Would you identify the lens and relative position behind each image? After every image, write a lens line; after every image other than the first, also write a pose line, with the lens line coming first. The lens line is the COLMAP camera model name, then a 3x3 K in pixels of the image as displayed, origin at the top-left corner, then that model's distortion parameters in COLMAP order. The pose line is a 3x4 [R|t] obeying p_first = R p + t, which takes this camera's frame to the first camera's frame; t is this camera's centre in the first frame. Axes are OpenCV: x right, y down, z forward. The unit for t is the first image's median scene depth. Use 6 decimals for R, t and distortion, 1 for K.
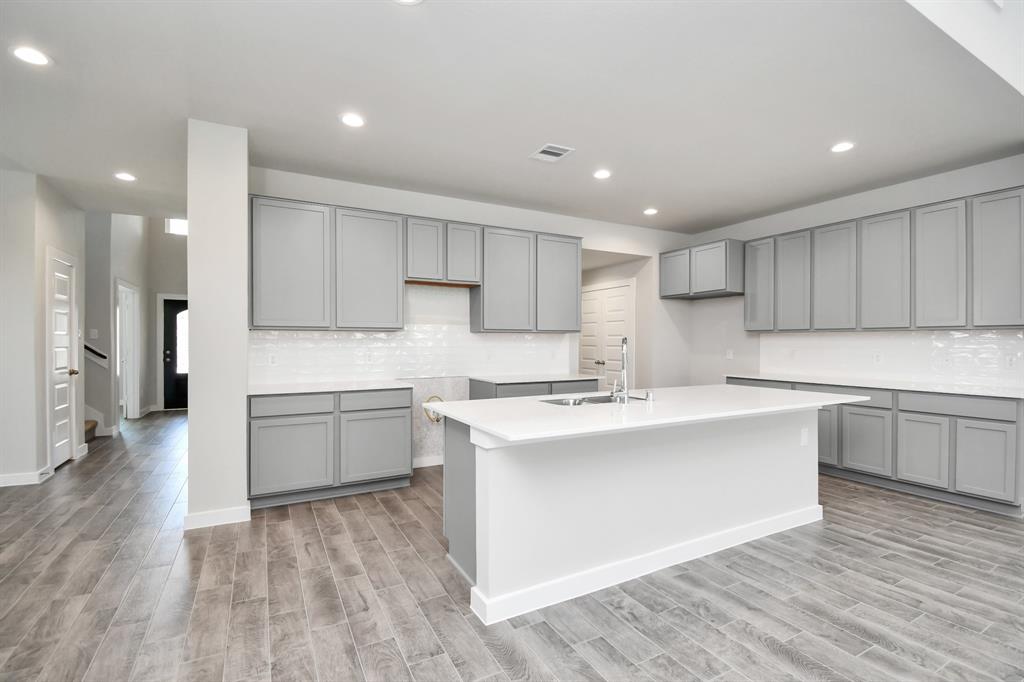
lens RADIAL K [[460.8, 0, 485.5], [0, 460.8, 343.7], [0, 0, 1]] dist [-0.000944, -0.007497]
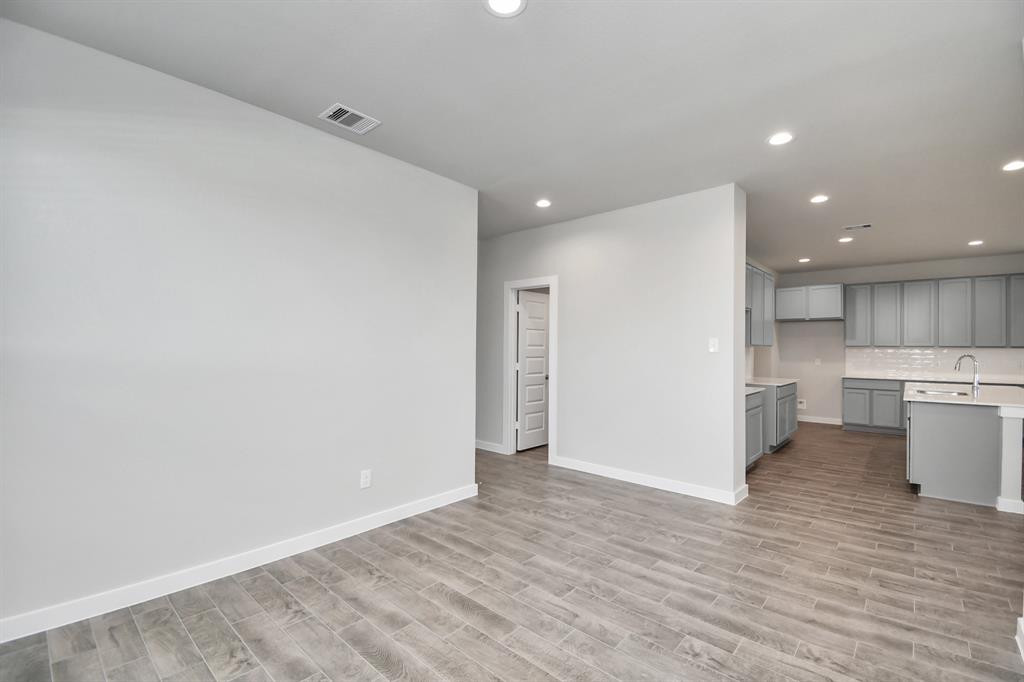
lens RADIAL K [[460.8, 0, 510.8], [0, 460.8, 334.9], [0, 0, 1]] dist [-0.000944, -0.007497]
pose [[0.930762, 0.020294, 0.365062, -1.507521], [-0.008315, 0.999375, -0.034357, -0.005453], [-0.365531, 0.028943, 0.930349, 0.050129]]
